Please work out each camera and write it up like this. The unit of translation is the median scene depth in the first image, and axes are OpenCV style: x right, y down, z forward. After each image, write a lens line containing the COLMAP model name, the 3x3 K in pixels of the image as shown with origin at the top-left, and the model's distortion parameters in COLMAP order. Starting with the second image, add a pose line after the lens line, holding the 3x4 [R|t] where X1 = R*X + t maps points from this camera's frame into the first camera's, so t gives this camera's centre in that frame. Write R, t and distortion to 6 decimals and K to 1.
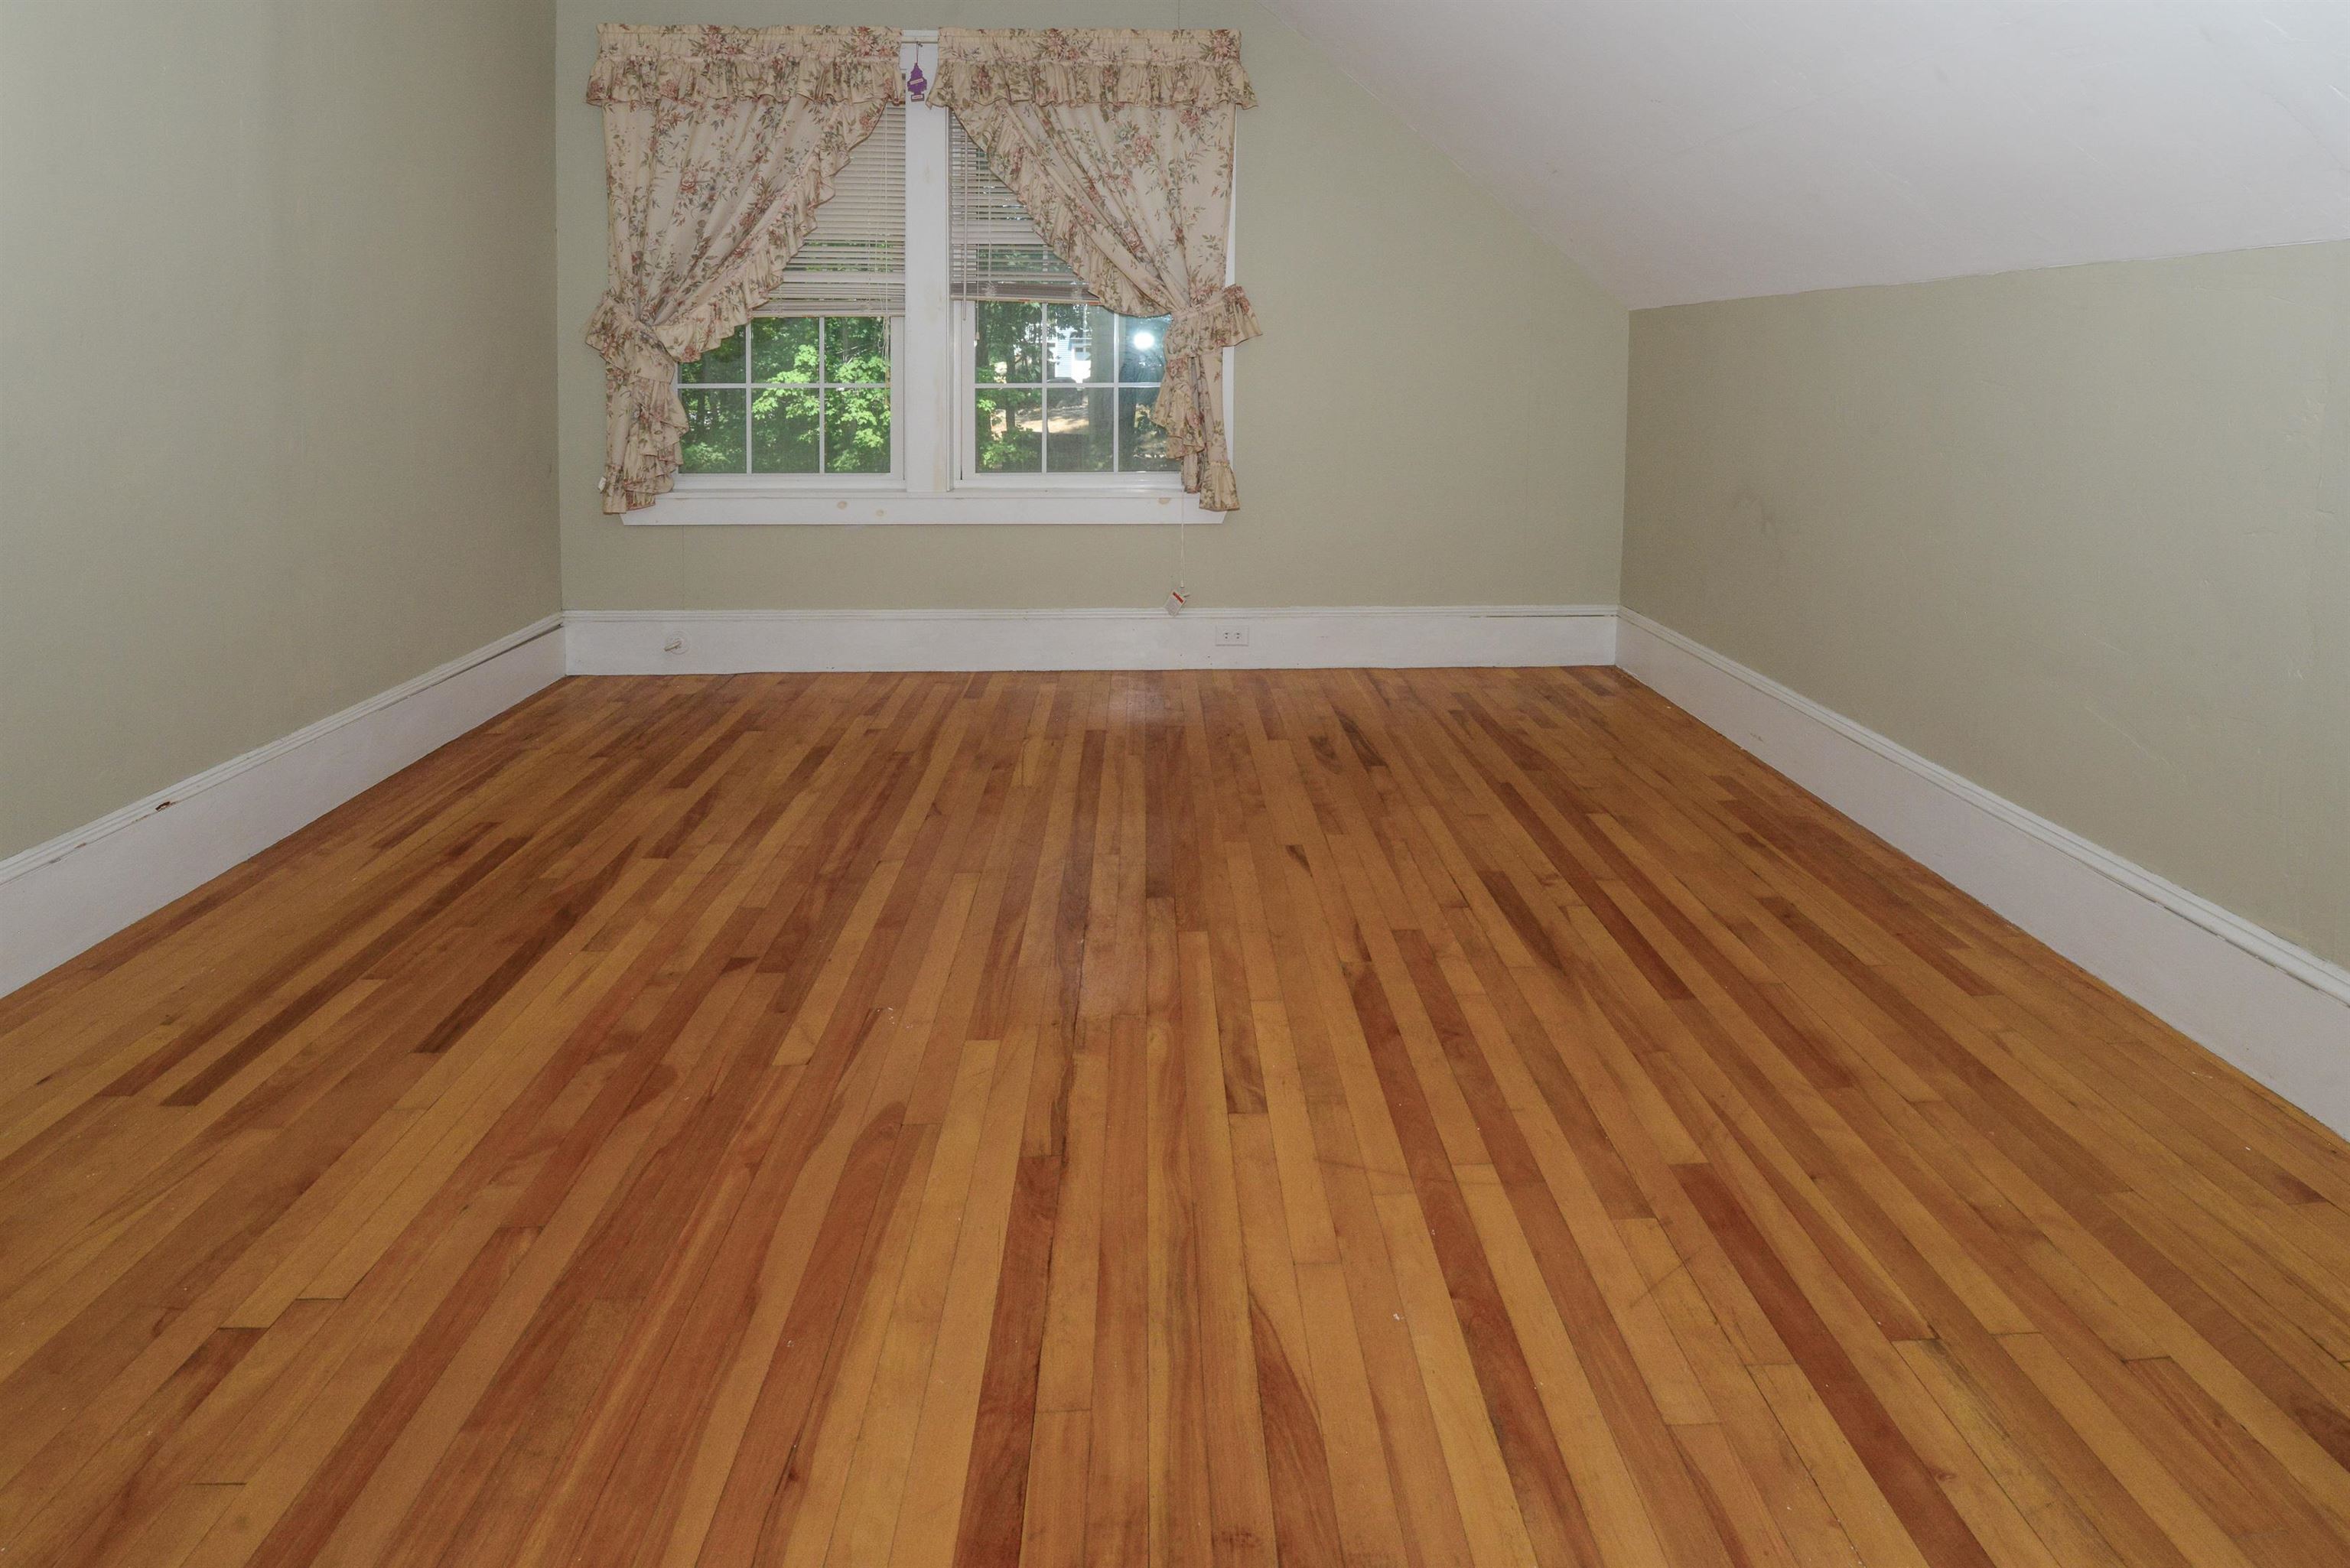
lens RADIAL K [[1106.8, 0, 1176.5], [0, 1106.8, 394.7], [0, 0, 1]] dist [0.003264, 0.000510]
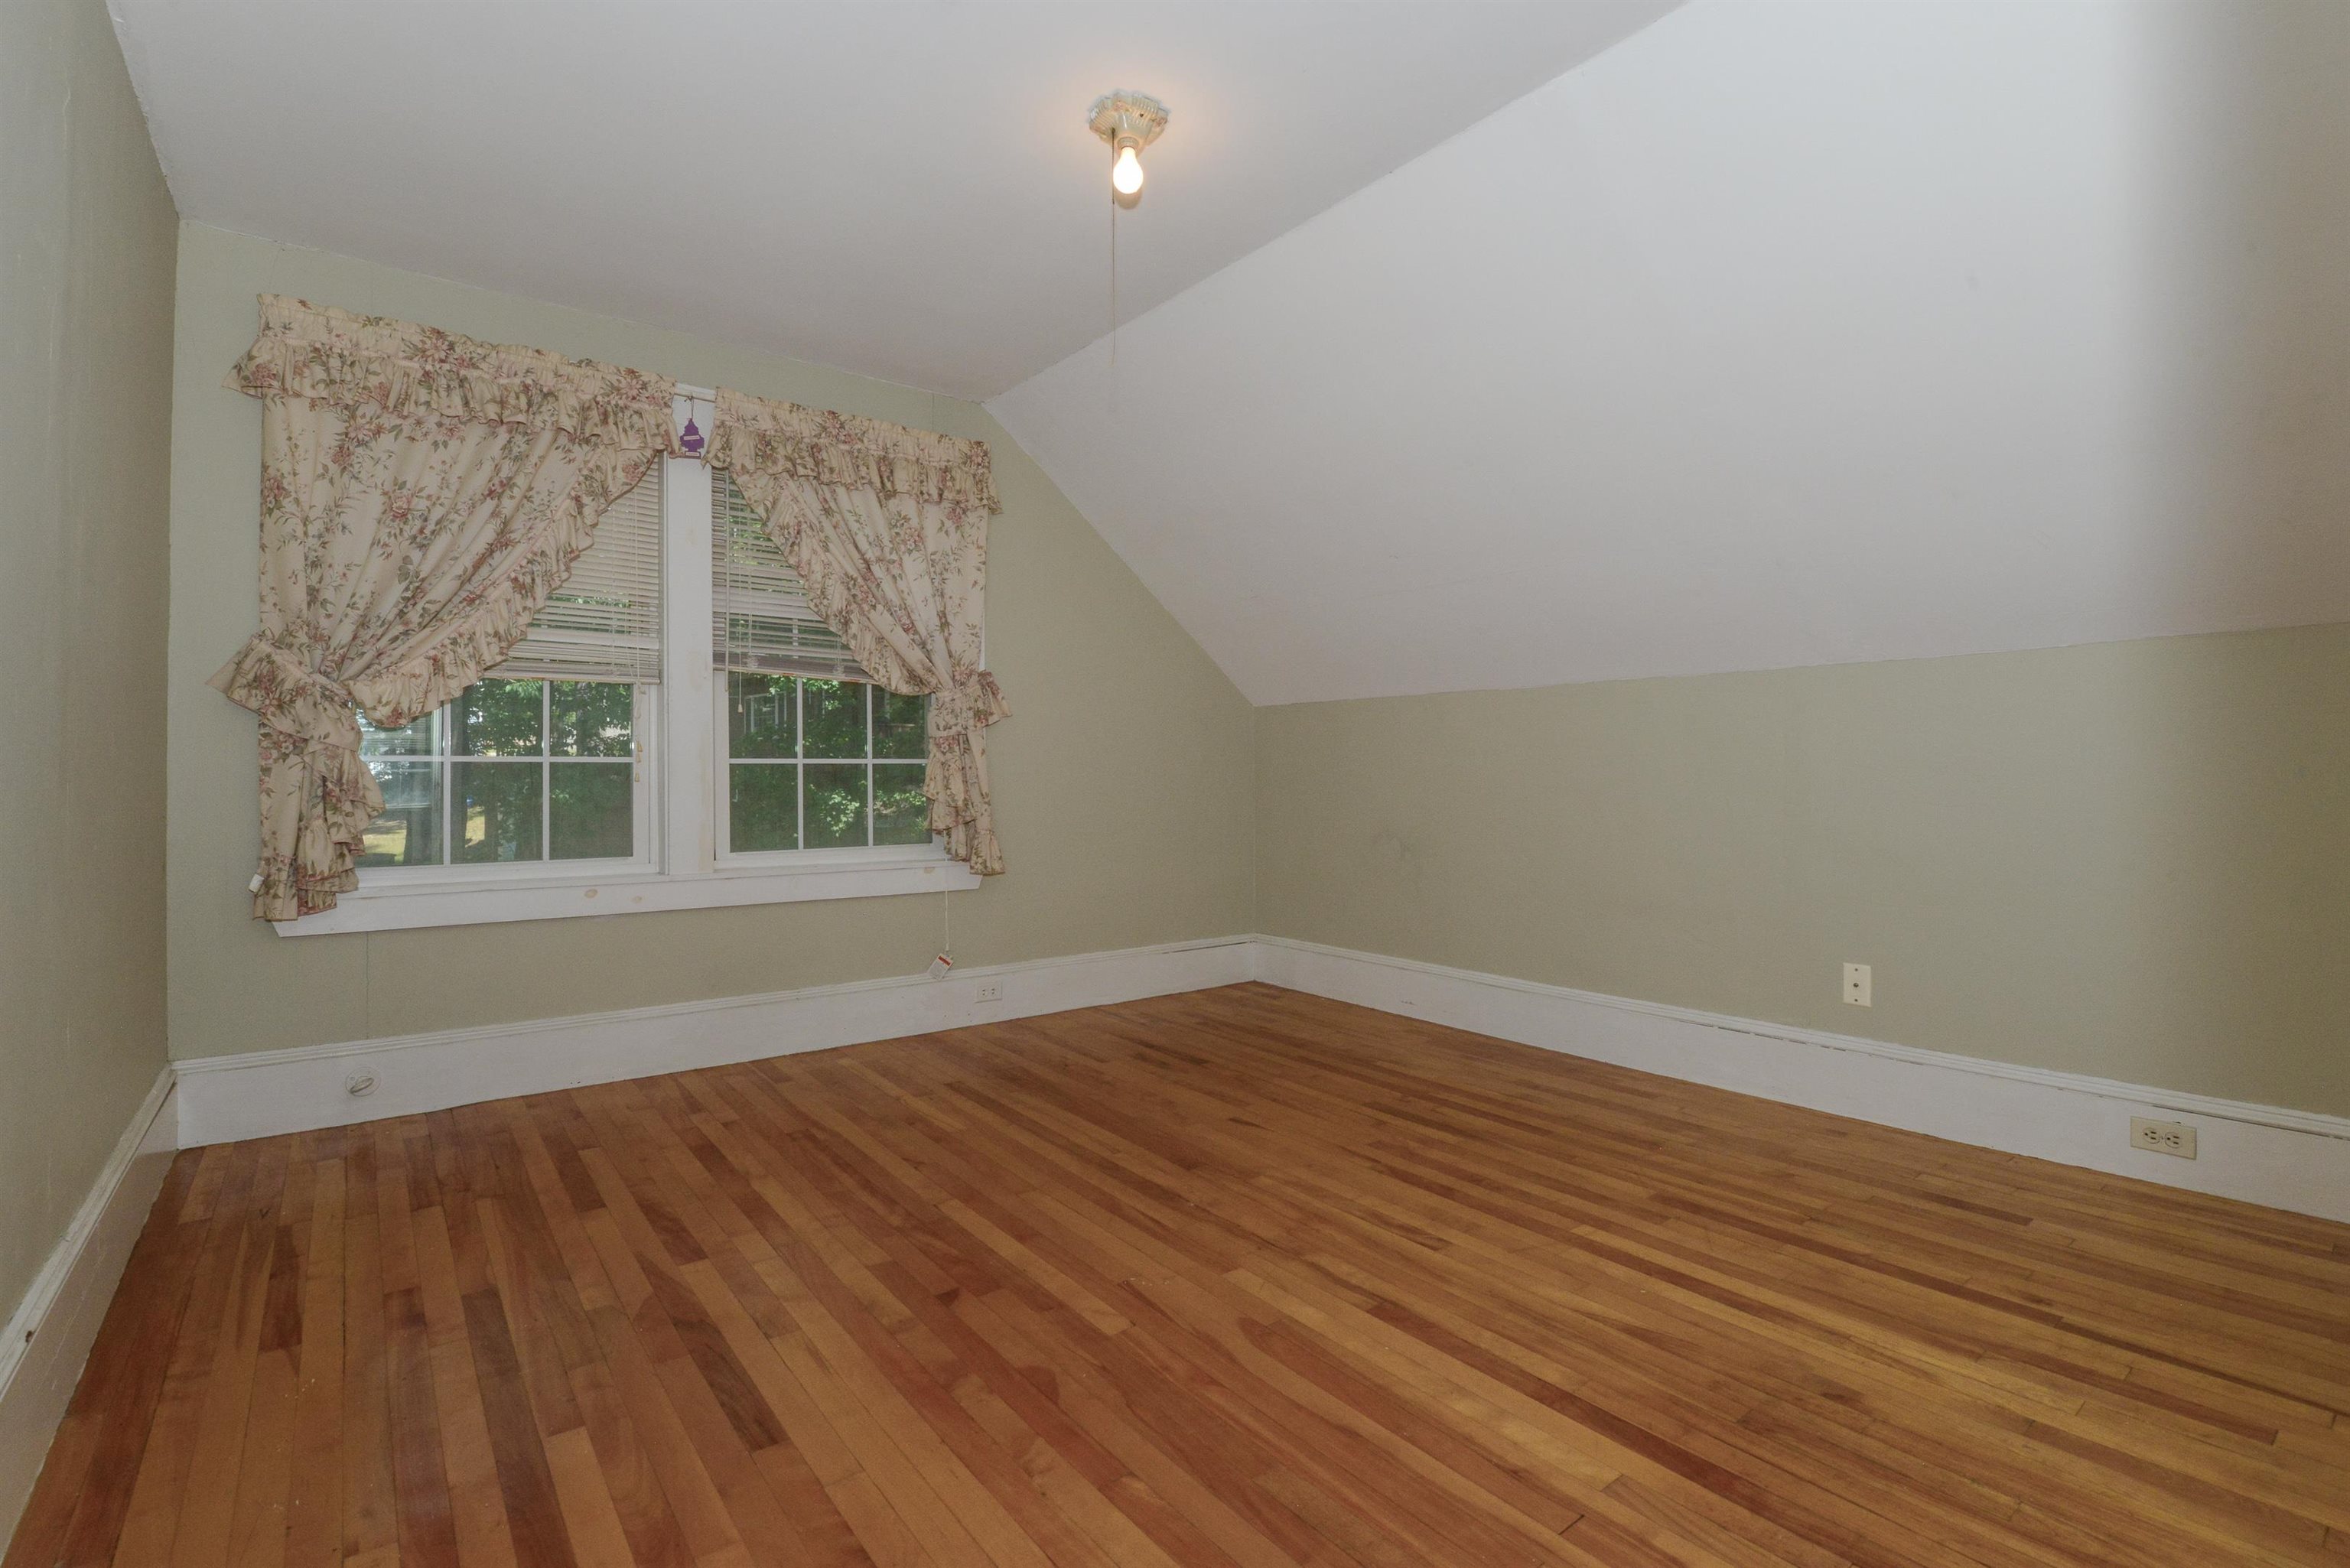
lens RADIAL K [[1077.0, 0, 1179.5], [0, 1077.0, 738.0], [0, 0, 1]] dist [-0.002345, -0.000418]
pose [[0.808874, 0.019612, 0.587655, -0.435459], [0.014605, 0.998465, -0.053426, 0.029175], [-0.587801, 0.051798, 0.807346, 0.024133]]
